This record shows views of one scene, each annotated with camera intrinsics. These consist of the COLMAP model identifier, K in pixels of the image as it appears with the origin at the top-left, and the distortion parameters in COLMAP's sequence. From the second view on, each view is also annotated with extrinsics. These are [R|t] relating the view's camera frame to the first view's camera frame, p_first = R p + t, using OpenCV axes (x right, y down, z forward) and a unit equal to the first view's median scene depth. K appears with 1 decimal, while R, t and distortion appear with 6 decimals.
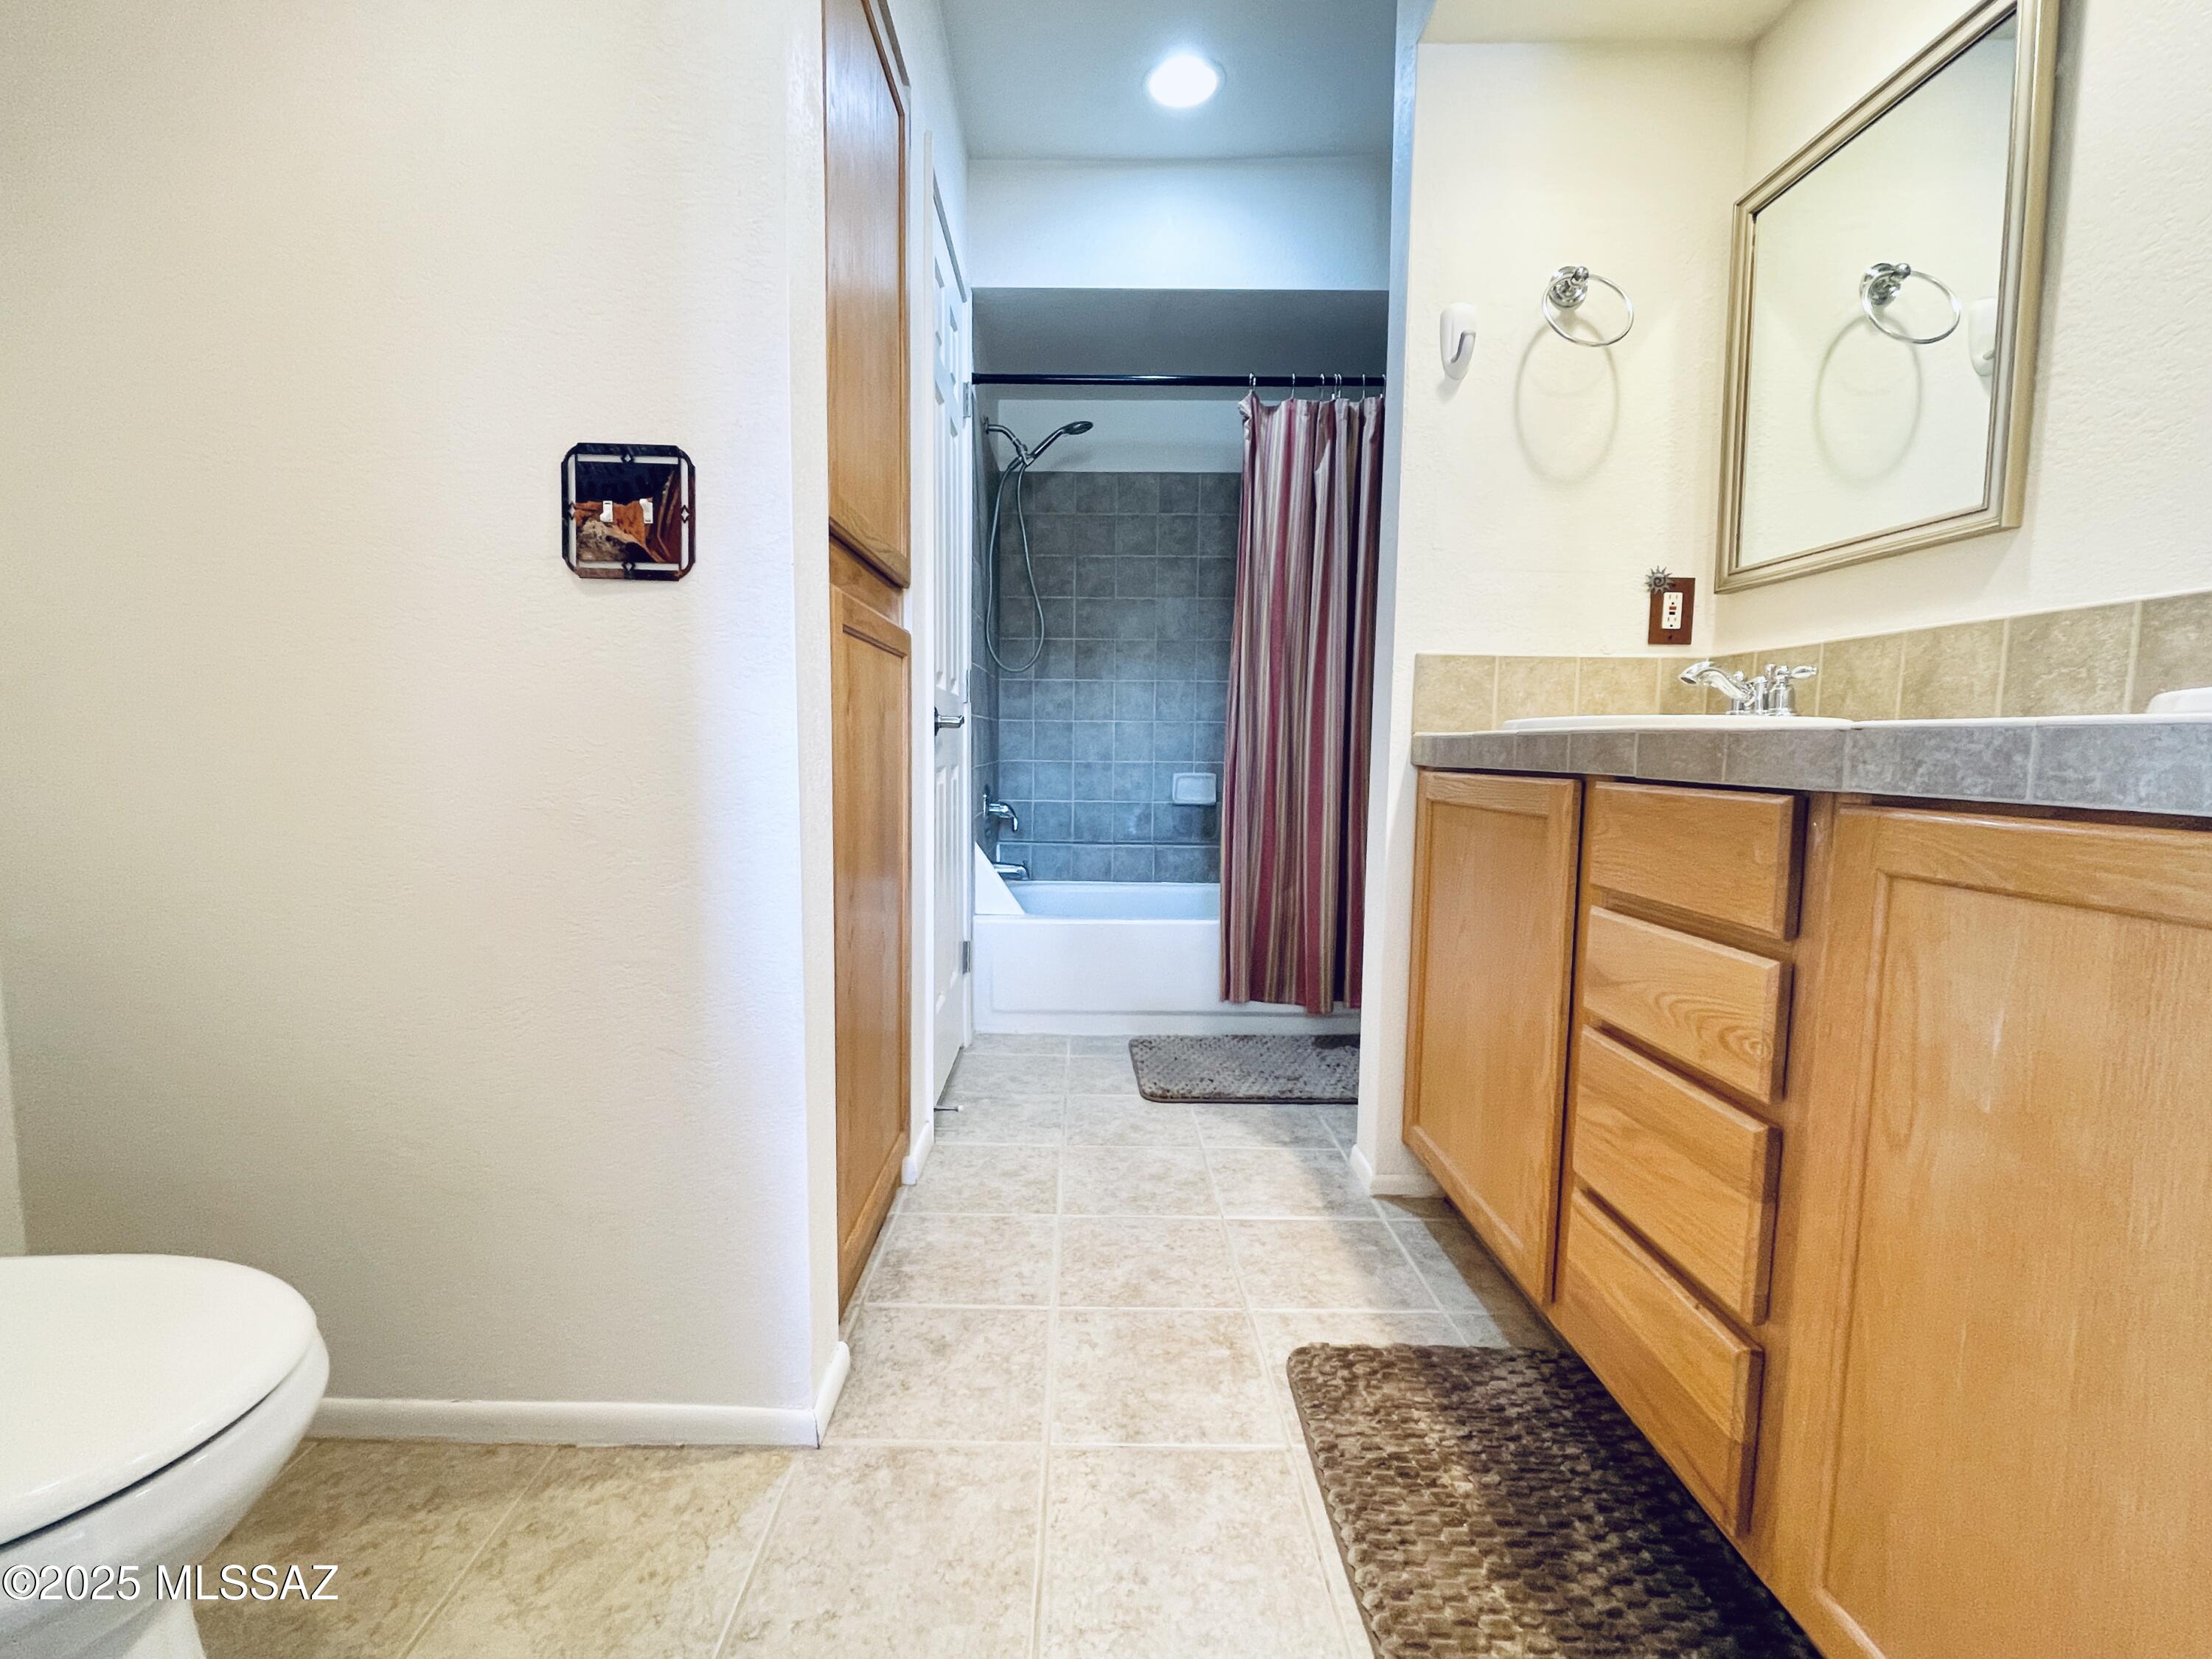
lens RADIAL K [[894.4, 0, 1106.0], [0, 894.4, 829.5], [0, 0, 1]] dist [0.001808, 0.000334]
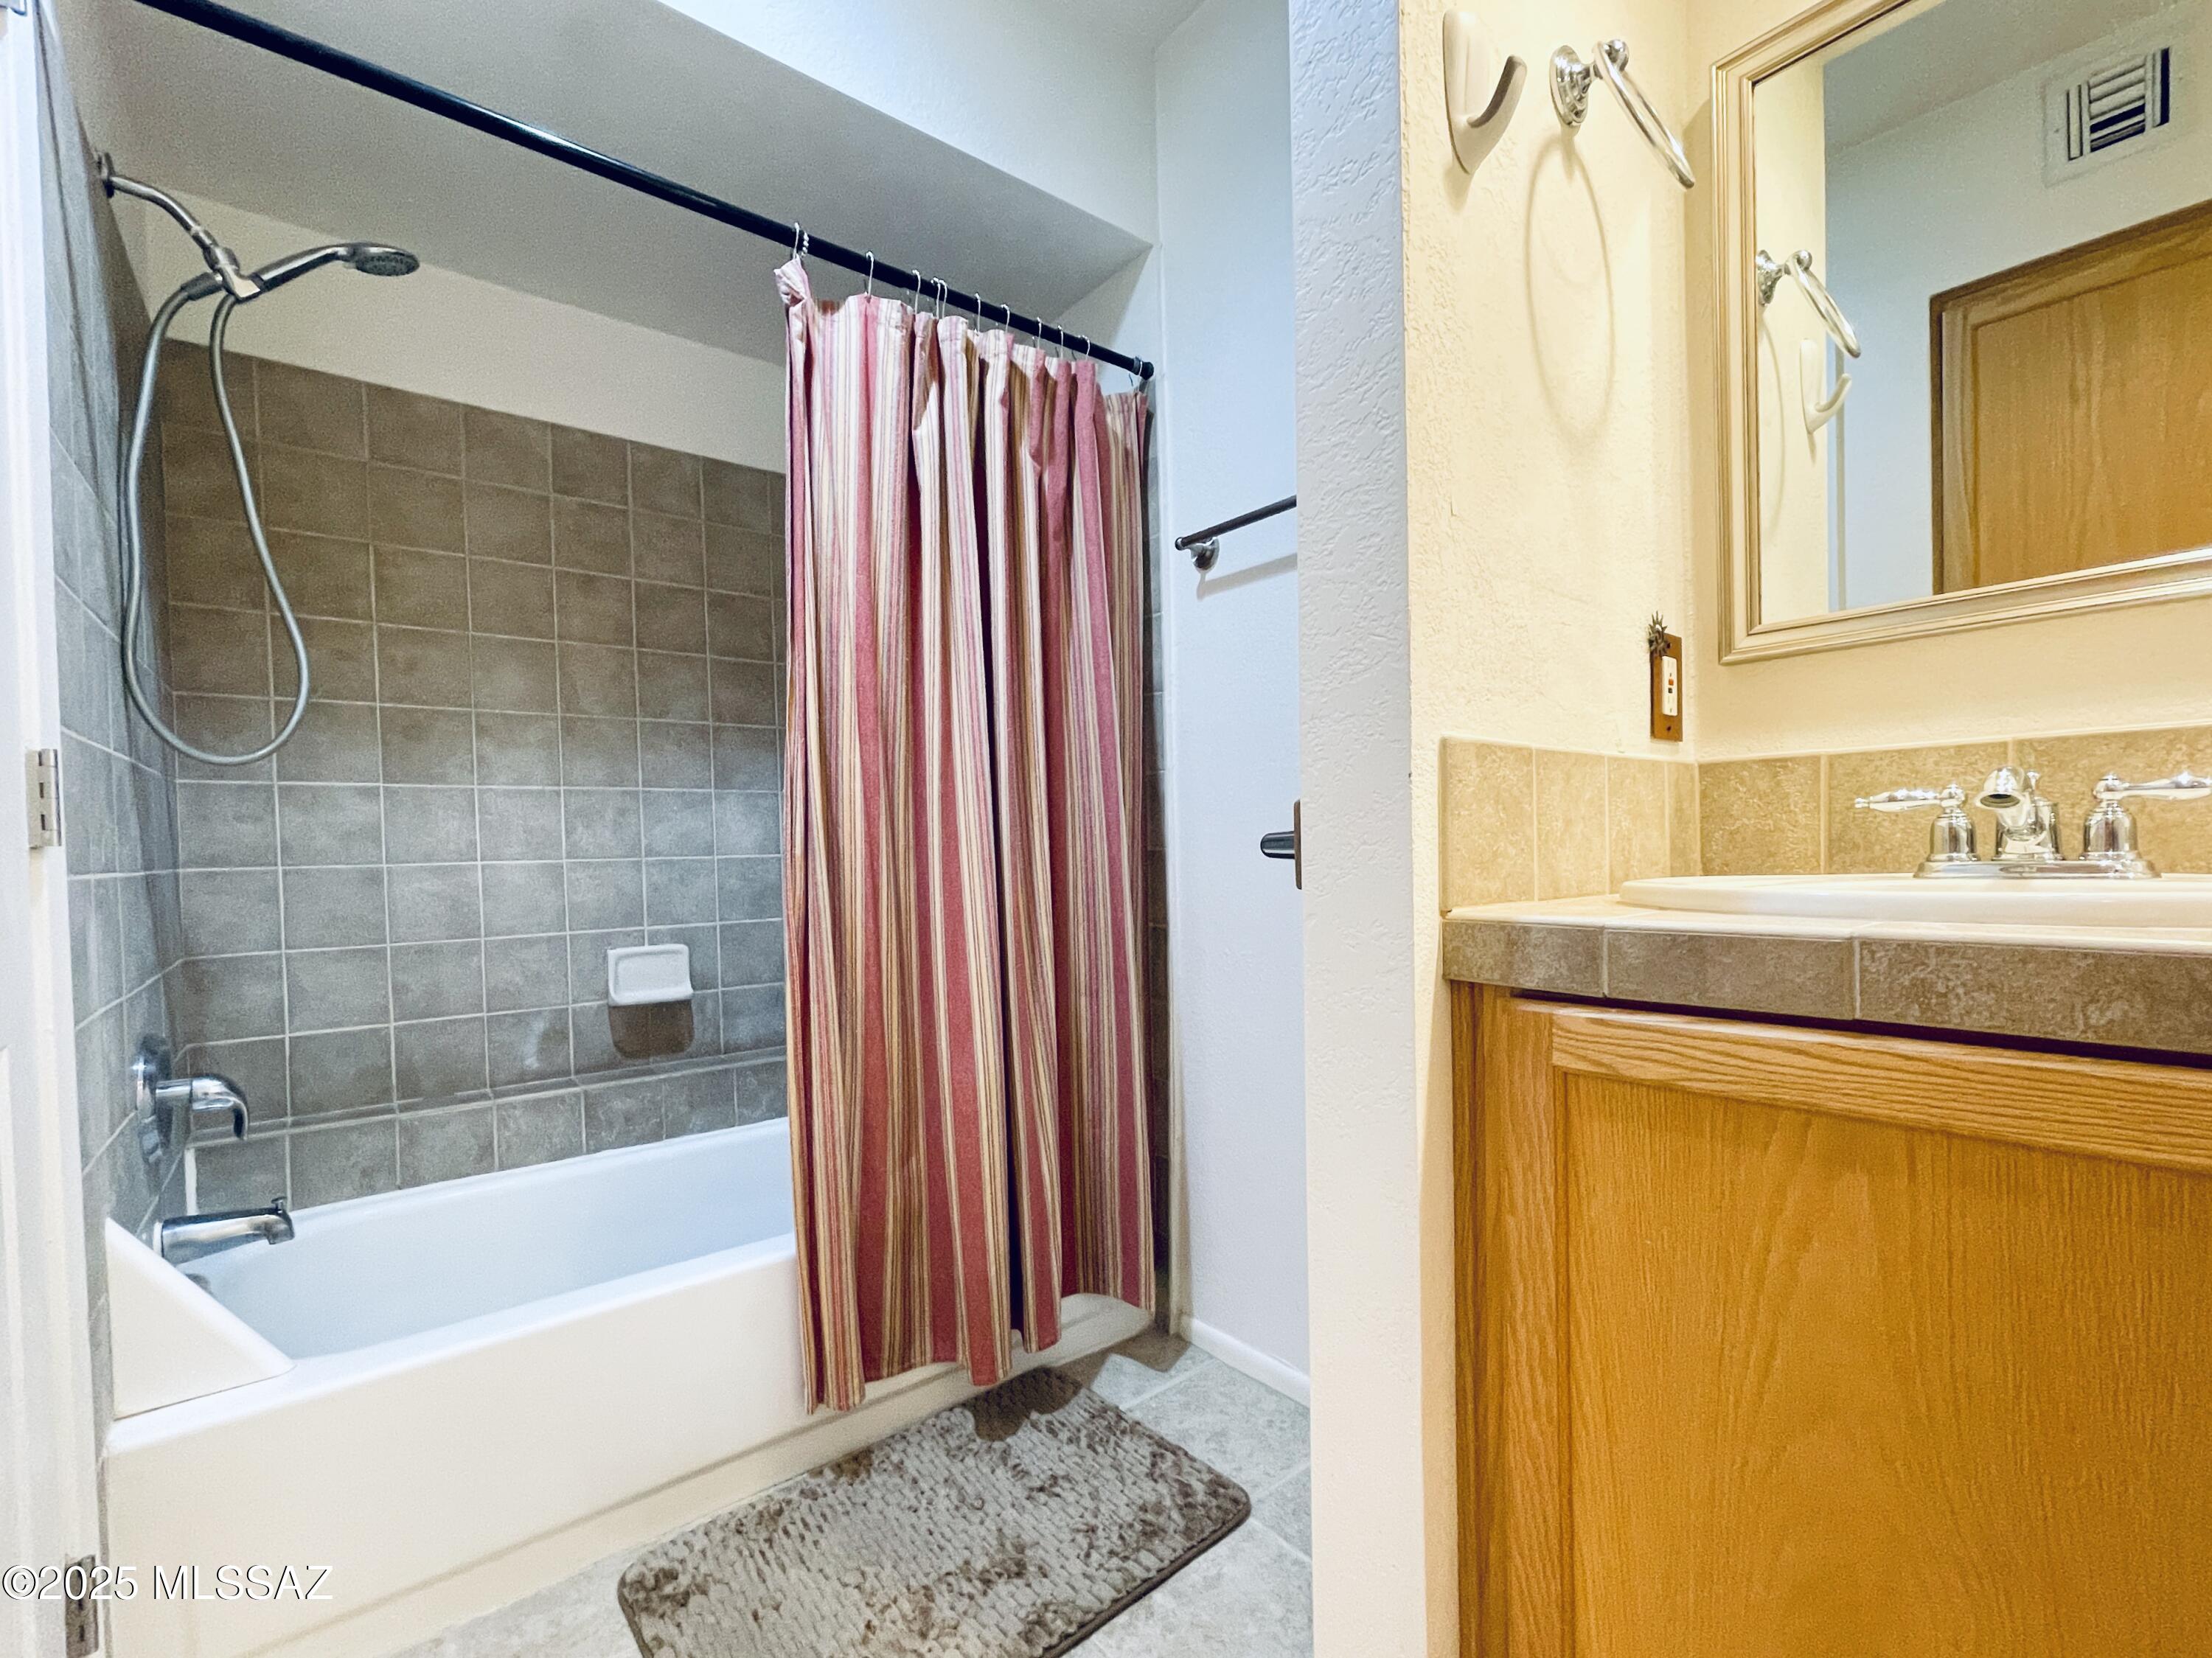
lens RADIAL K [[966.8, 0, 1102.3], [0, 966.8, 880.4], [0, 0, 1]] dist [-0.001094, 0.005324]
pose [[0.798716, -0.045857, 0.599959, -0.045586], [0.088960, 0.995134, -0.042369, -0.059467], [-0.595096, 0.087213, 0.798908, 0.360189]]
